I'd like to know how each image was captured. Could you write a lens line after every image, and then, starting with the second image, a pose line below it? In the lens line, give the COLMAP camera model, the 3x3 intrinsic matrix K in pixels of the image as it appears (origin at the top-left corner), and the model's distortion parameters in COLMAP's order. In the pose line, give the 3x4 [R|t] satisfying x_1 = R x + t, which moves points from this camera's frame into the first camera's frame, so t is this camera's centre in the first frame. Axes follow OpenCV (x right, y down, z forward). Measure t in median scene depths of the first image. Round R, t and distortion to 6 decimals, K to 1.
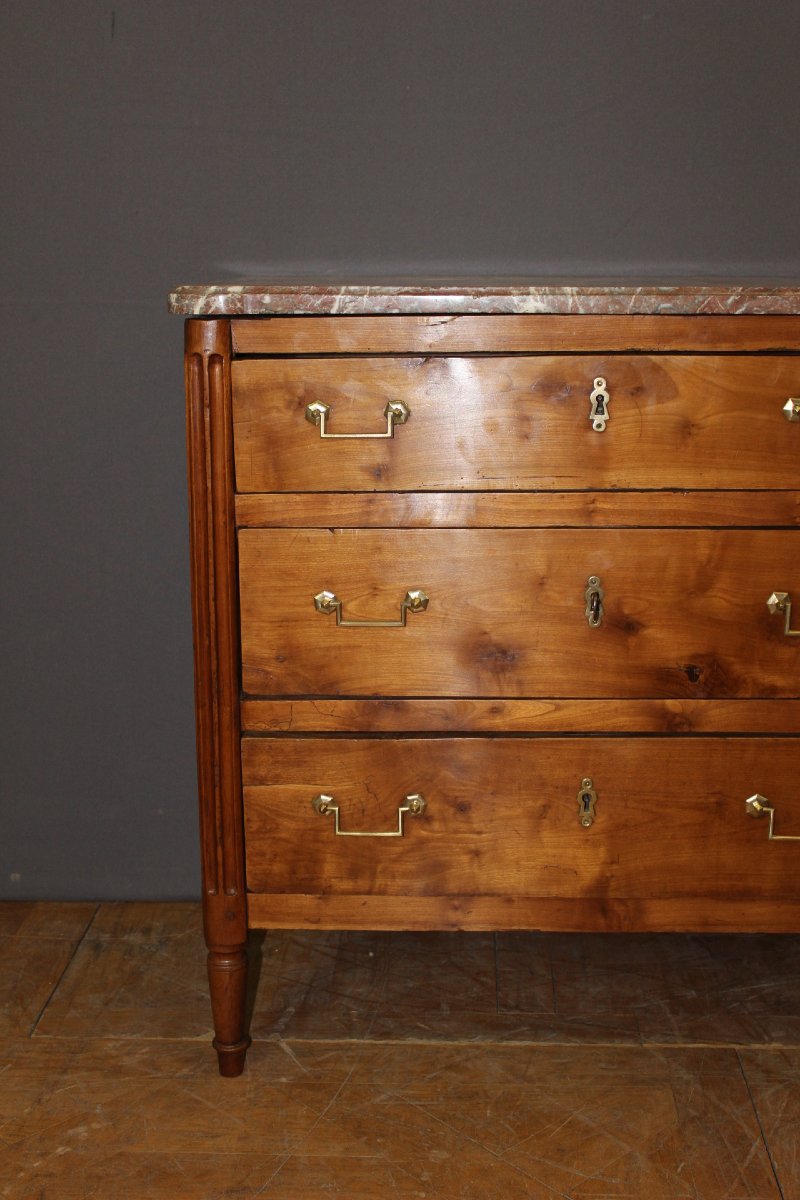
lens RADIAL K [[1450.1, 0, 408.4], [0, 1450.1, 598.0], [0, 0, 1]] dist [-0.062939, 0.000000]
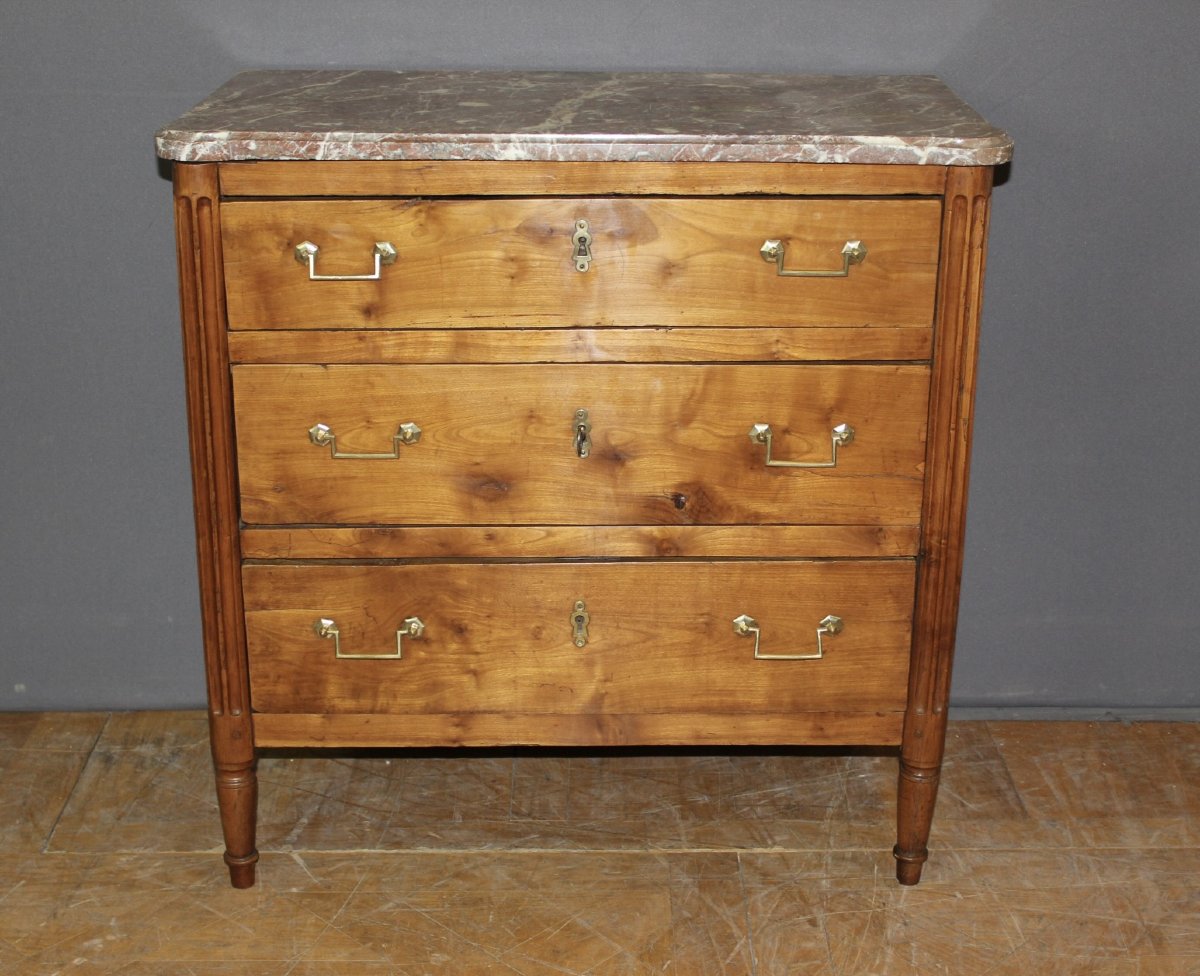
lens RADIAL K [[1809.2, 0, 595.8], [0, 1809.2, 490.6], [0, 0, 1]] dist [-0.079523, 0.000000]
pose [[0.998476, -0.010083, 0.054262, 0.065676], [0.003890, 0.993583, 0.113039, -0.098849], [-0.055054, -0.112656, 0.992108, -0.269095]]
